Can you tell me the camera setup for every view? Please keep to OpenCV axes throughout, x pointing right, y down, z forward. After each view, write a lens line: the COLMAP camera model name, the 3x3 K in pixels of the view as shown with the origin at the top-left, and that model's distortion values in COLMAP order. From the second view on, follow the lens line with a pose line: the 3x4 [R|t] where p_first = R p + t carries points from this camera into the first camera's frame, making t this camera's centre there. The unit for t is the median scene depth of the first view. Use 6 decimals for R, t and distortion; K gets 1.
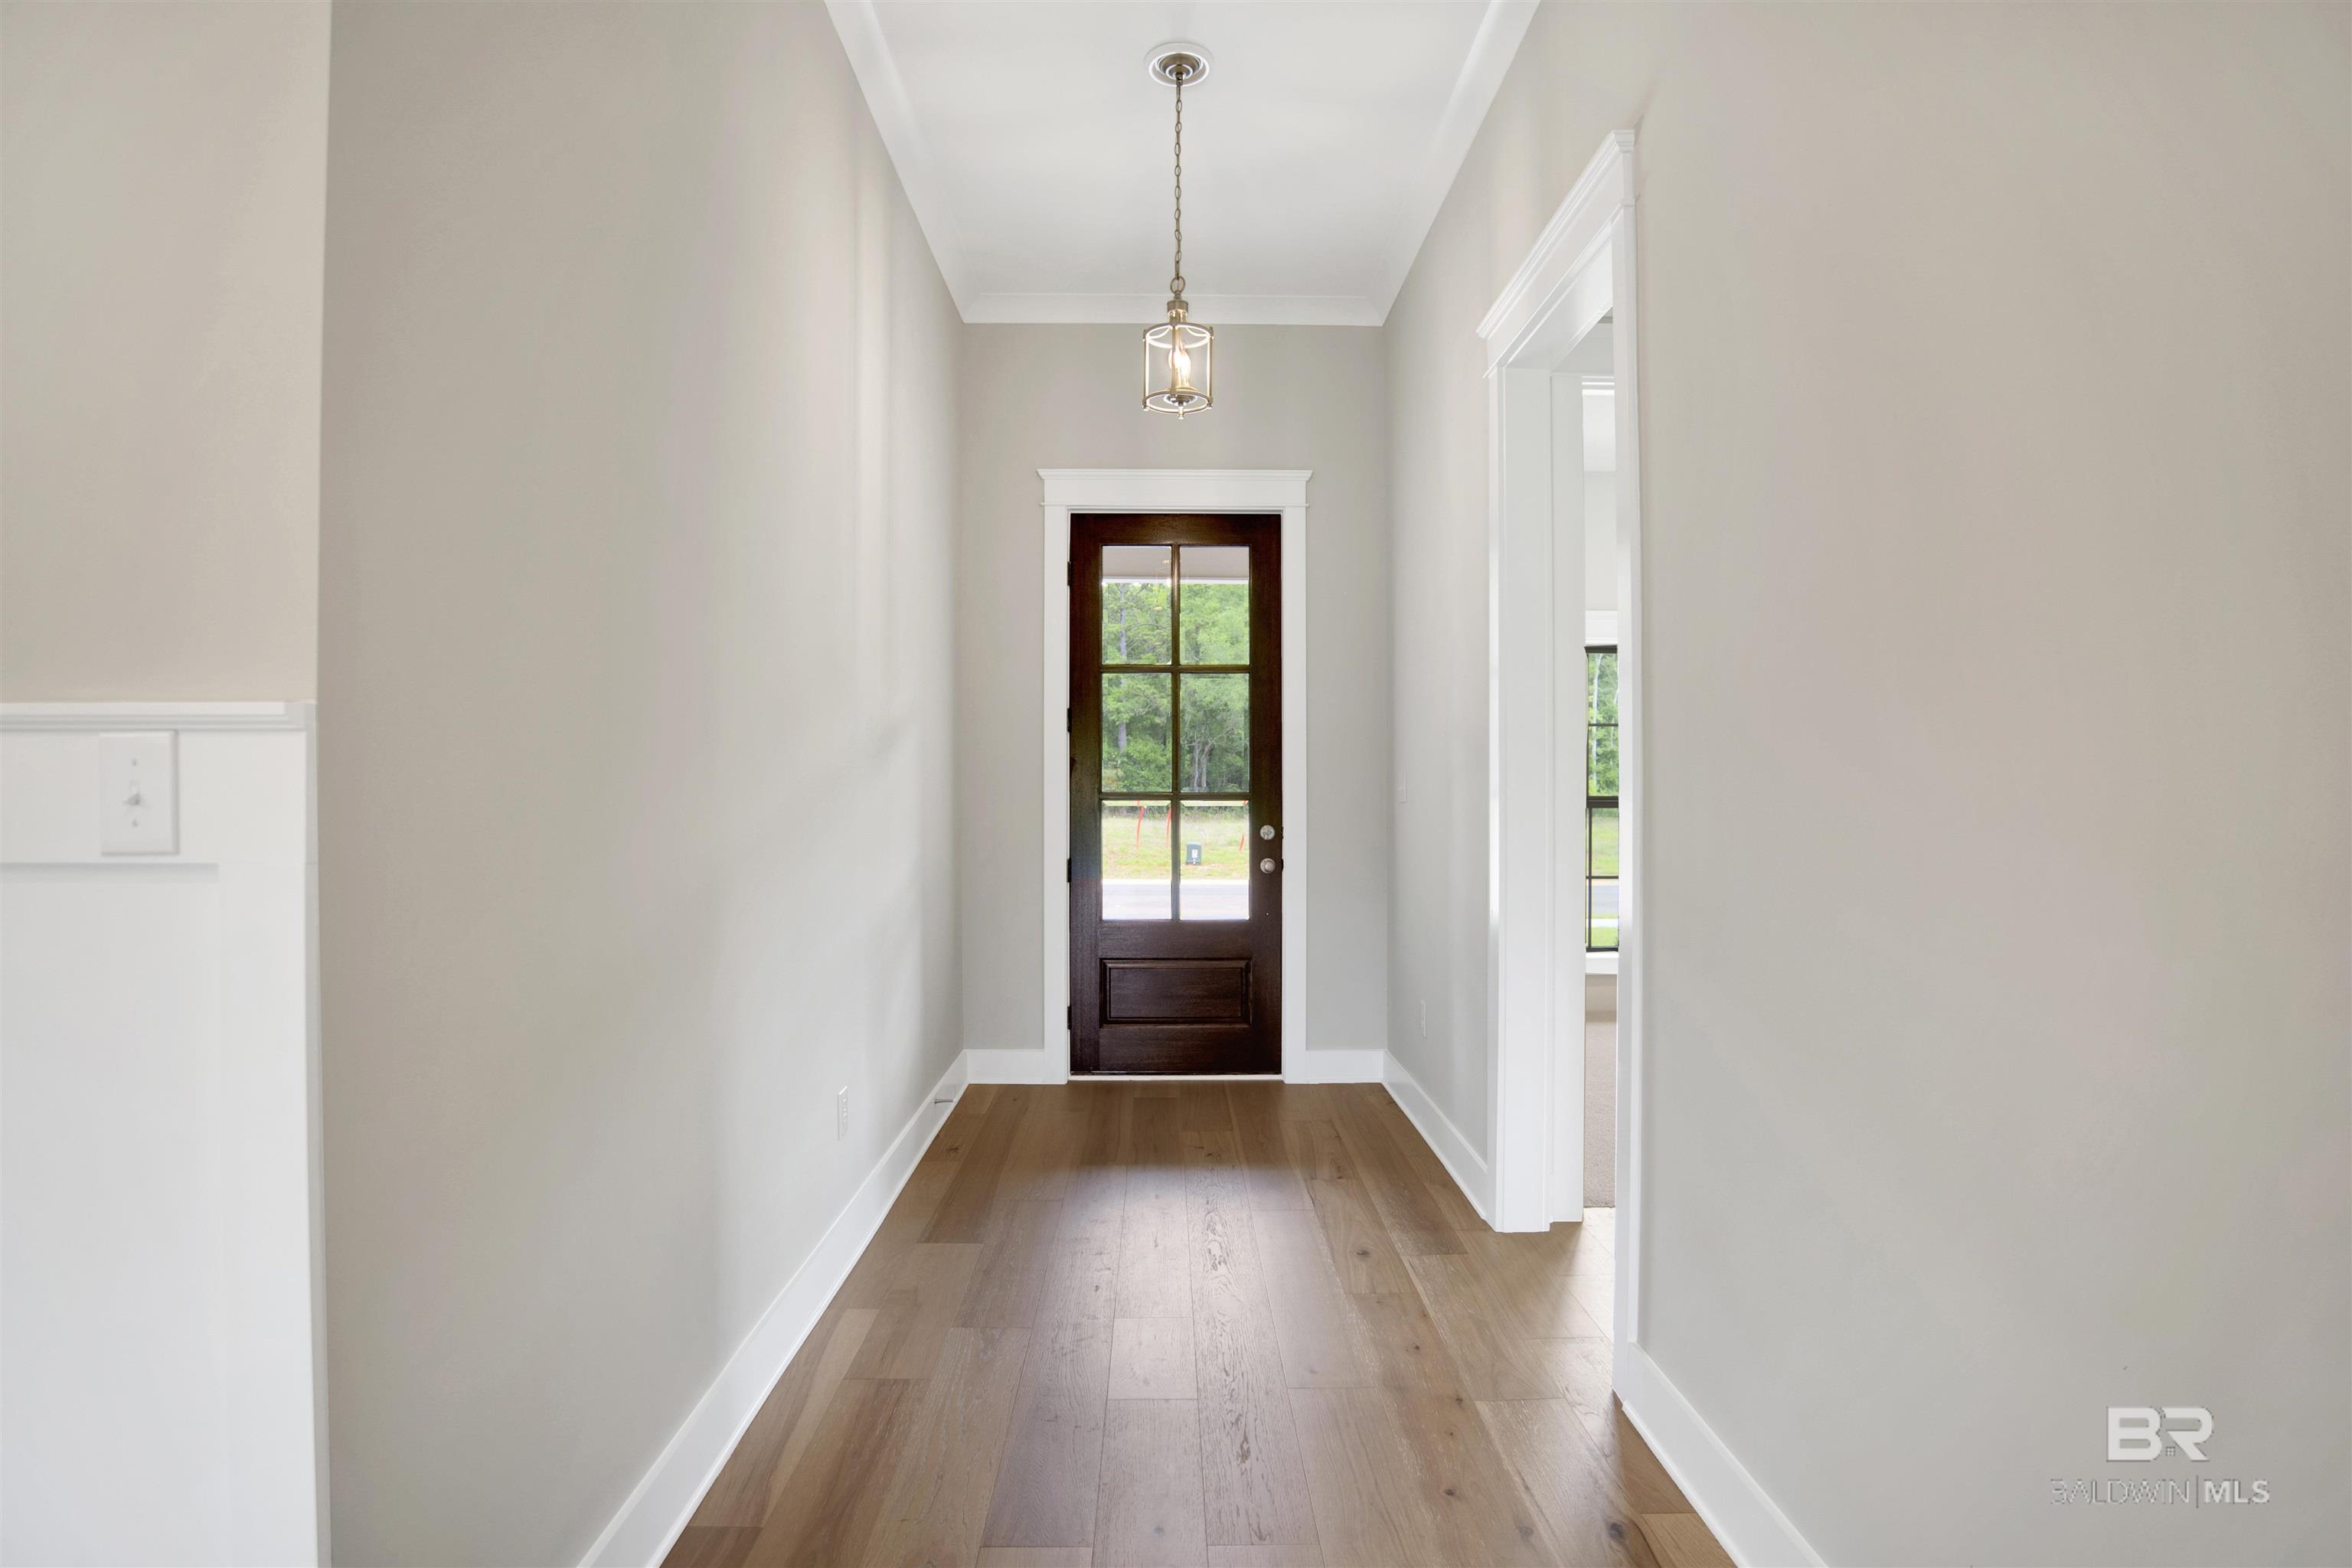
lens RADIAL K [[1222.7, 0, 1171.5], [0, 1222.7, 787.1], [0, 0, 1]] dist [-0.059491, 0.008977]
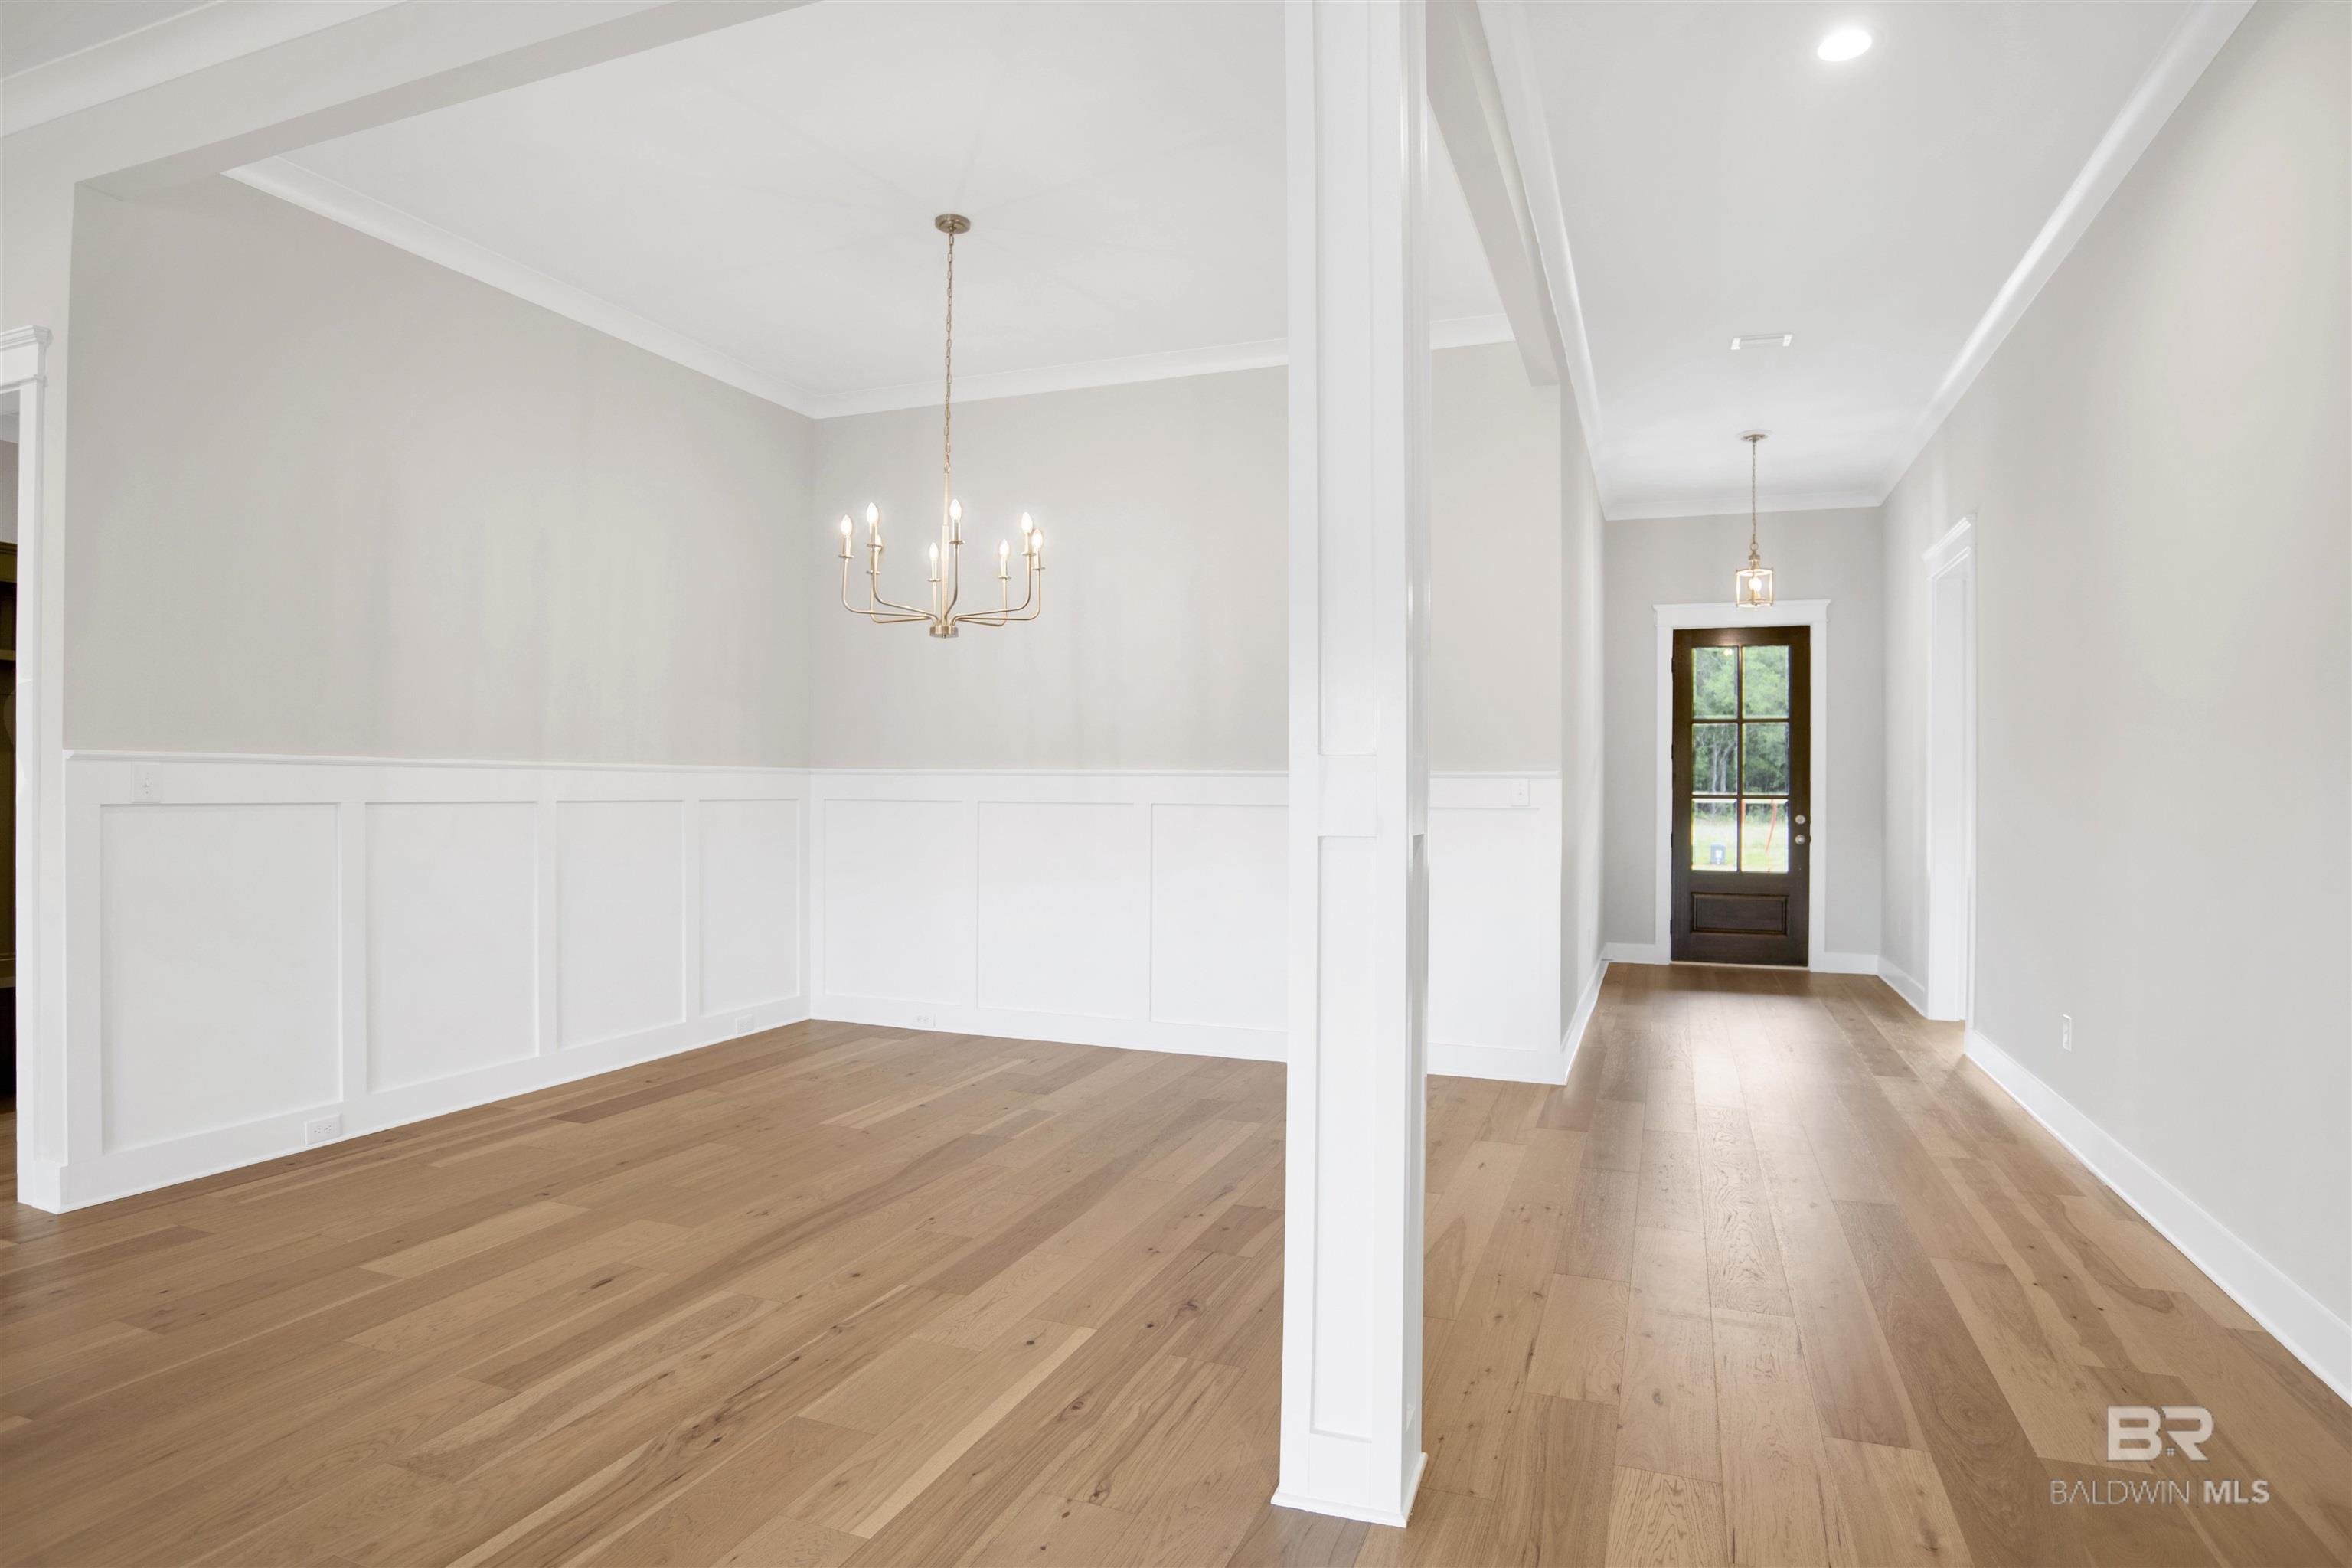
lens RADIAL K [[1222.7, 0, 1144.1], [0, 1222.7, 791.9], [0, 0, 1]] dist [-0.059491, 0.008977]
pose [[0.914308, 0.004960, -0.404989, -0.074282], [-0.004054, 0.999987, 0.003096, -0.001224], [0.404999, -0.001189, 0.914317, -0.836616]]
